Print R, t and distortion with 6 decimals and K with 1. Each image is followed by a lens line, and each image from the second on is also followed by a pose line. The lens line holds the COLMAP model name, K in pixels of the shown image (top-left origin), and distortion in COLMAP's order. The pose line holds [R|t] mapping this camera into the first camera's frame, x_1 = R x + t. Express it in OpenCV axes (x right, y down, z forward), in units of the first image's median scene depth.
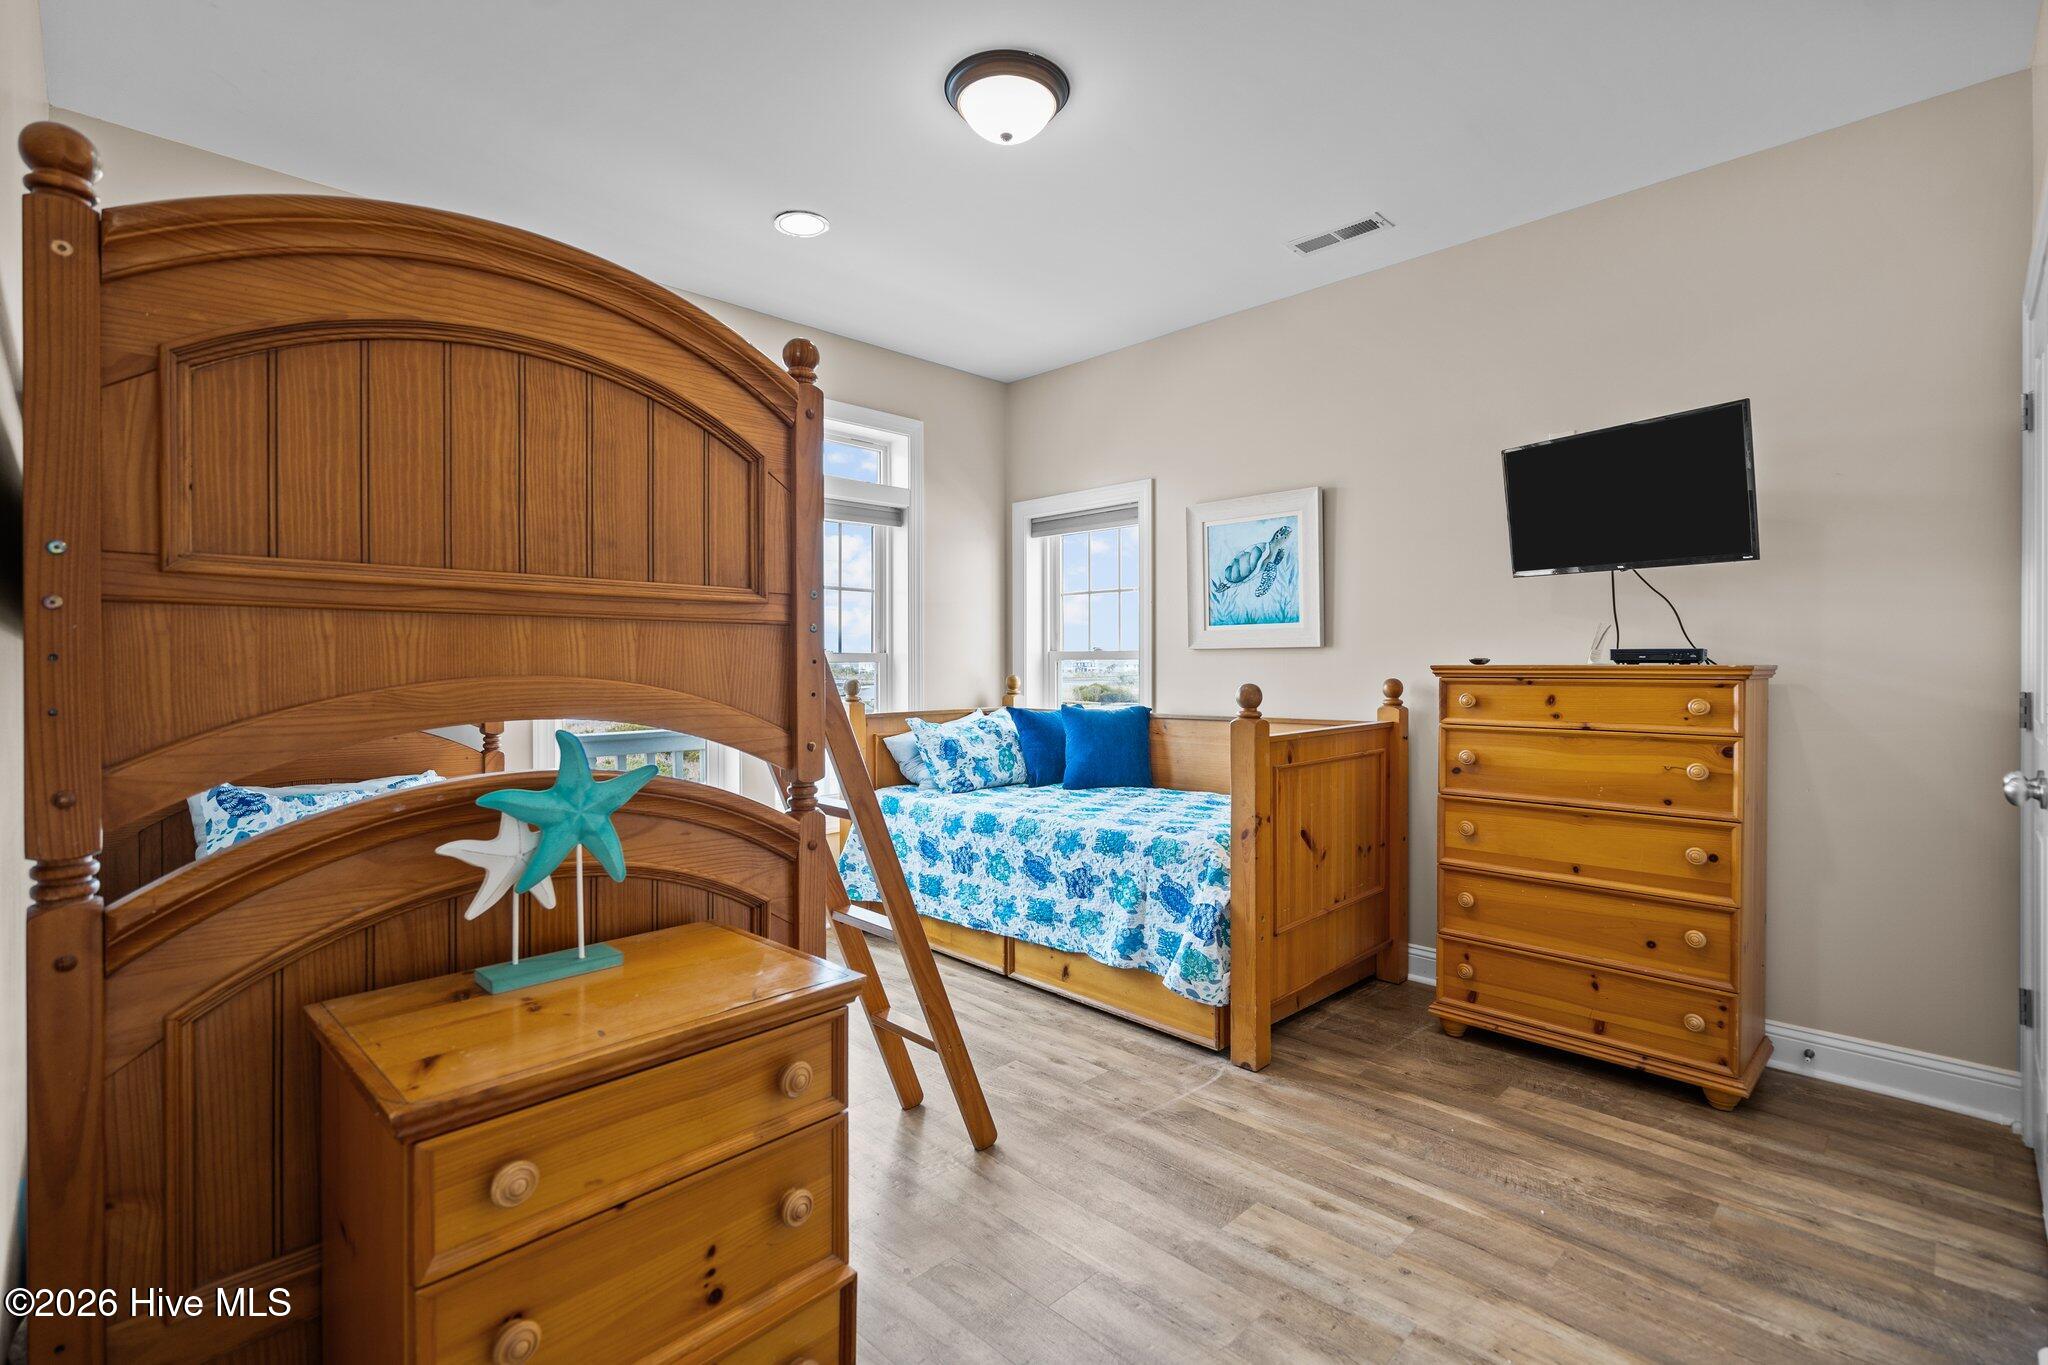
lens RADIAL K [[944.8, 0, 1031.7], [0, 944.8, 673.8], [0, 0, 1]] dist [-0.003562, 0.002076]
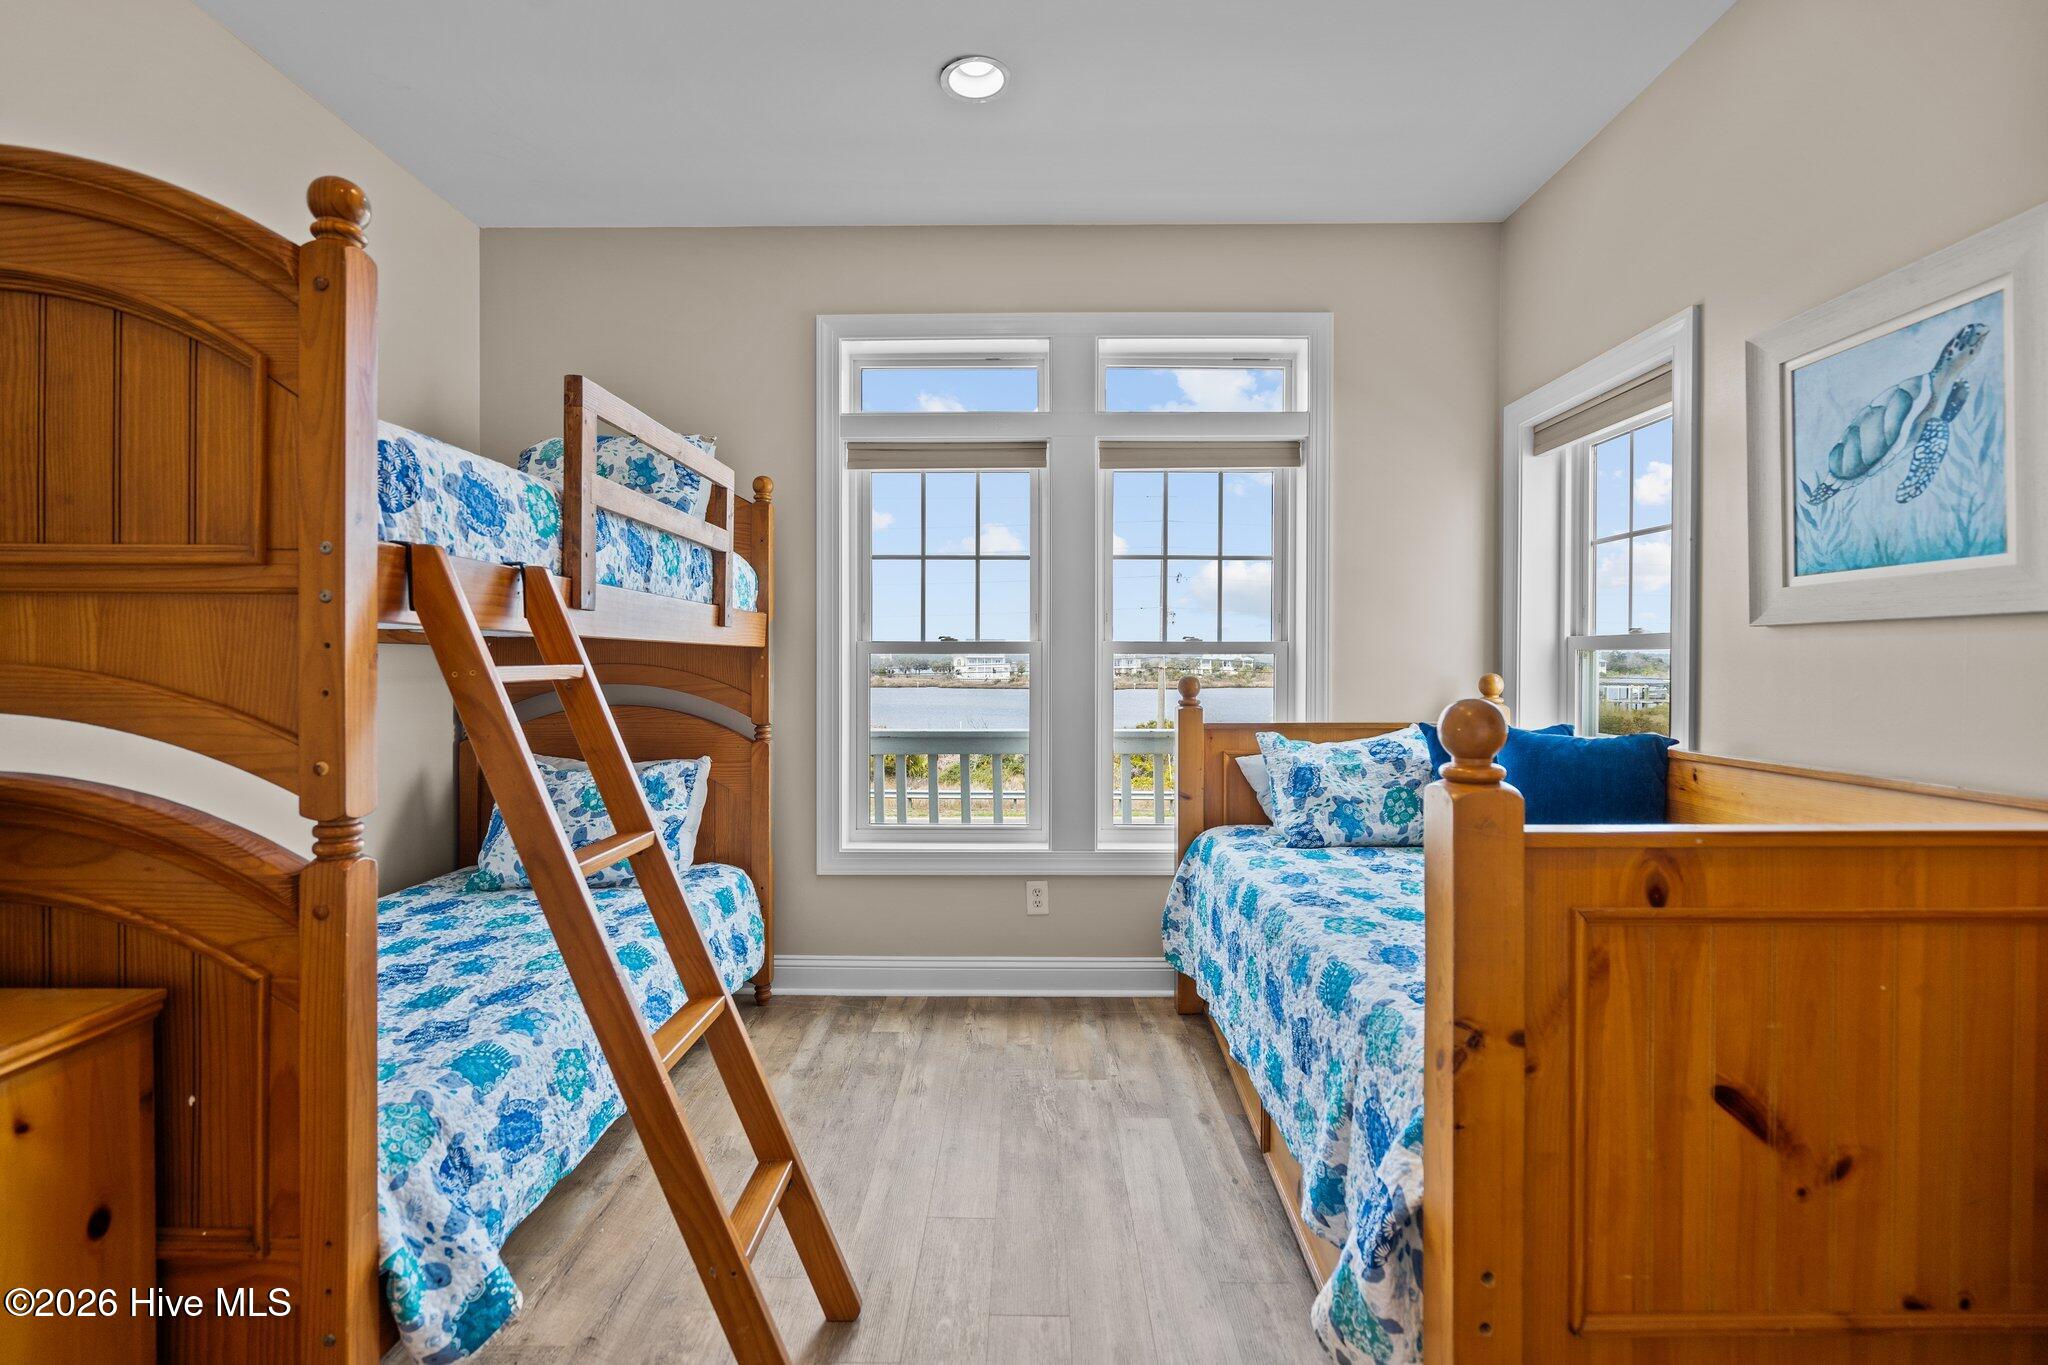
lens RADIAL K [[944.8, 0, 1021.6], [0, 944.8, 671.5], [0, 0, 1]] dist [-0.003562, 0.002076]
pose [[0.691317, 0.011726, -0.722456, 0.346508], [-0.010241, 0.999927, 0.006430, -0.001924], [0.722479, 0.002953, 0.691387, 0.504611]]
